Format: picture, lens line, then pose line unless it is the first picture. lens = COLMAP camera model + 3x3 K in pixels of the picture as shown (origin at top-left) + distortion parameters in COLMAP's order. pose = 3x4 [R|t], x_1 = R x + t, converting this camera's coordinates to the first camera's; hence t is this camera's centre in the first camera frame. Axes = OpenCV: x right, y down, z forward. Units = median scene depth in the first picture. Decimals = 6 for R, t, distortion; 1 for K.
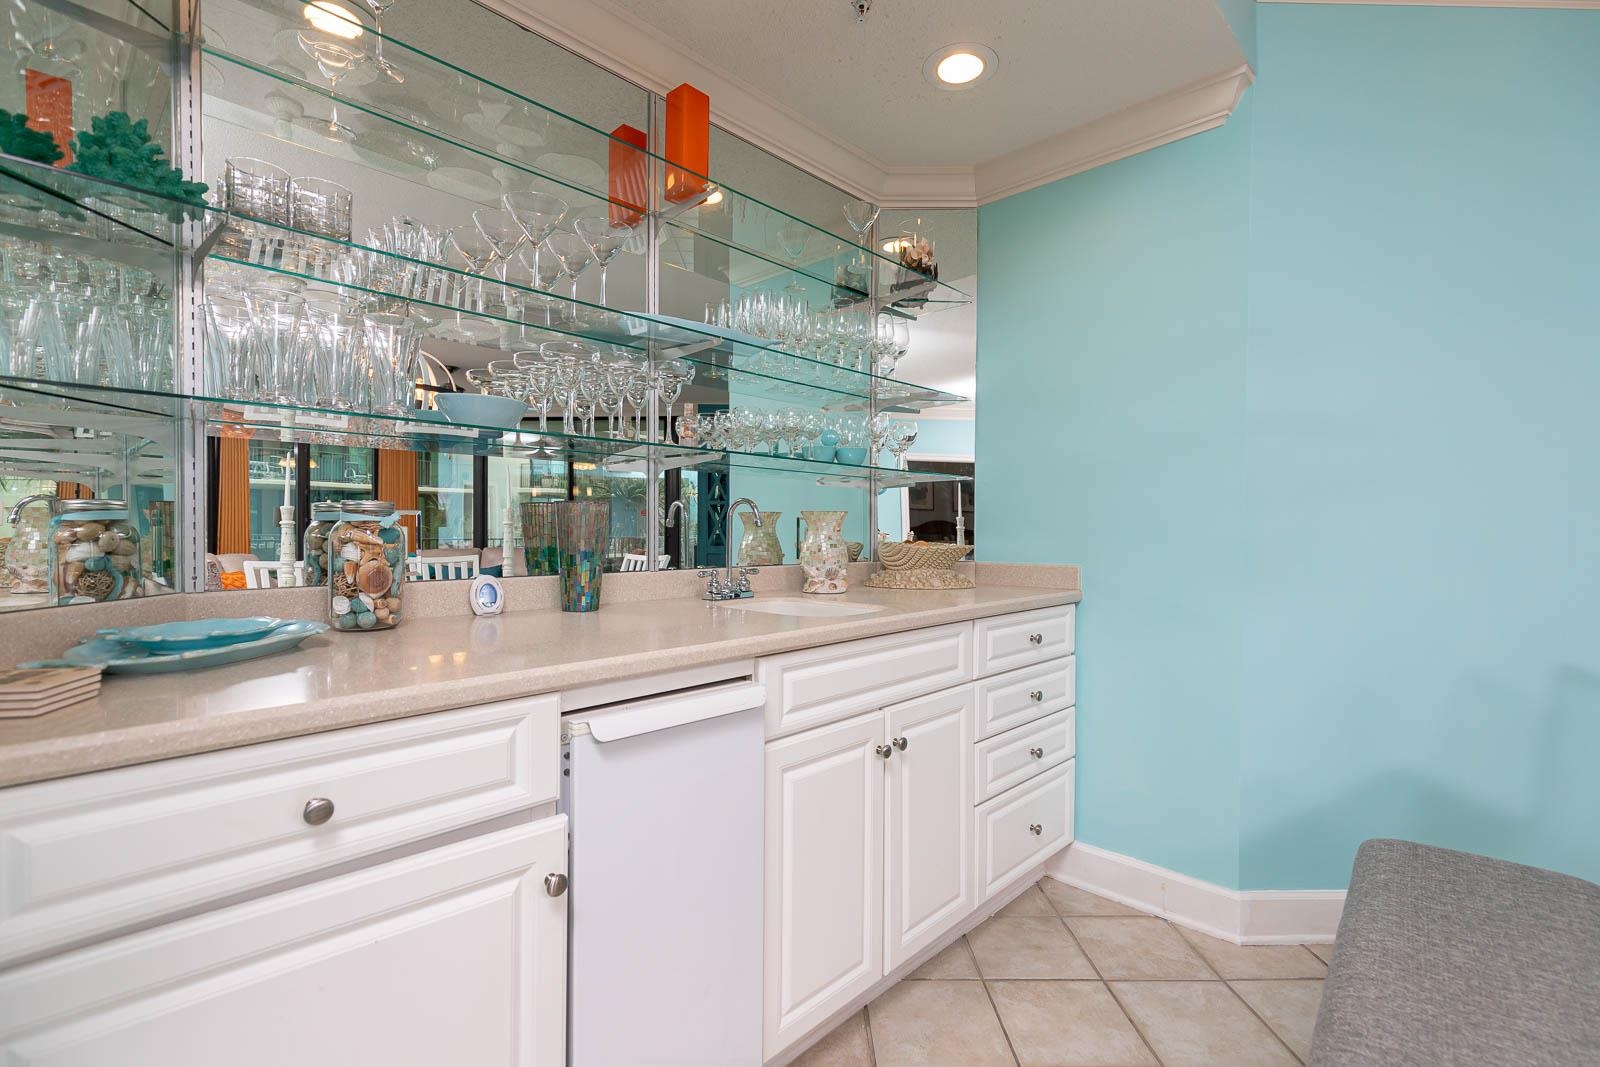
lens RADIAL K [[749.7, 0, 800.0], [0, 749.7, 533.5], [0, 0, 1]] dist [-0.004376, -0.000723]
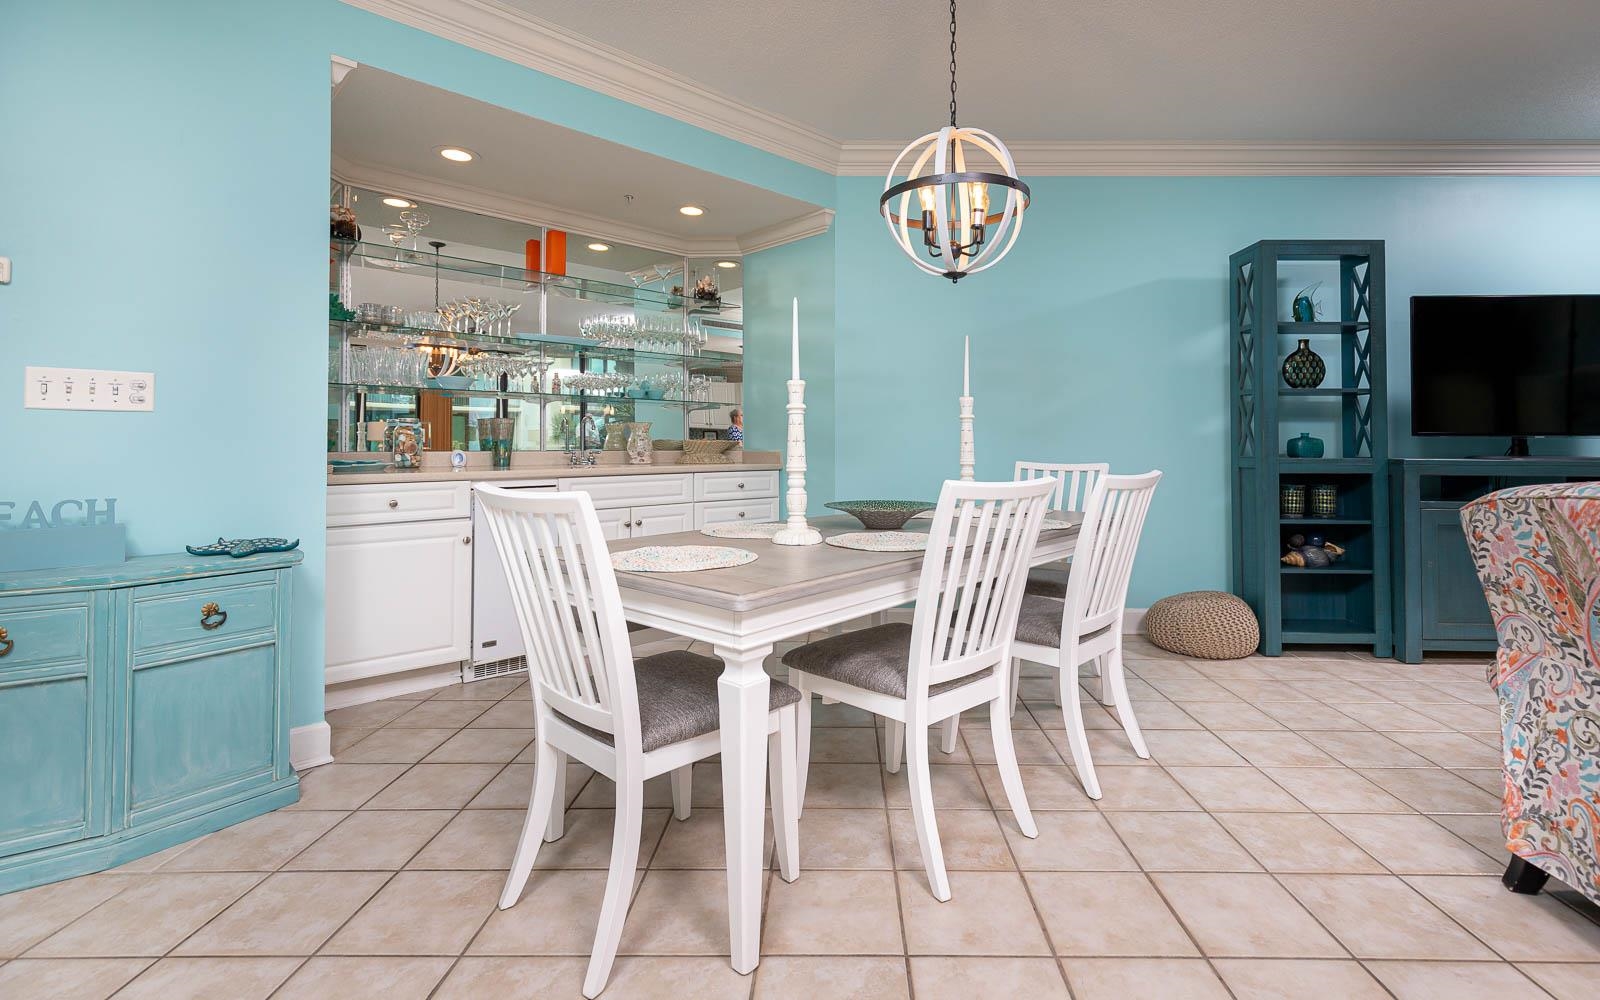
lens RADIAL K [[748.7, 0, 832.2], [0, 748.7, 438.5], [0, 0, 1]] dist [0.001176, 0.000185]
pose [[0.999897, -0.004995, -0.013426, 0.932848], [0.004800, 0.999883, -0.014524, 0.071133], [0.013497, 0.014458, 0.999804, -1.586962]]
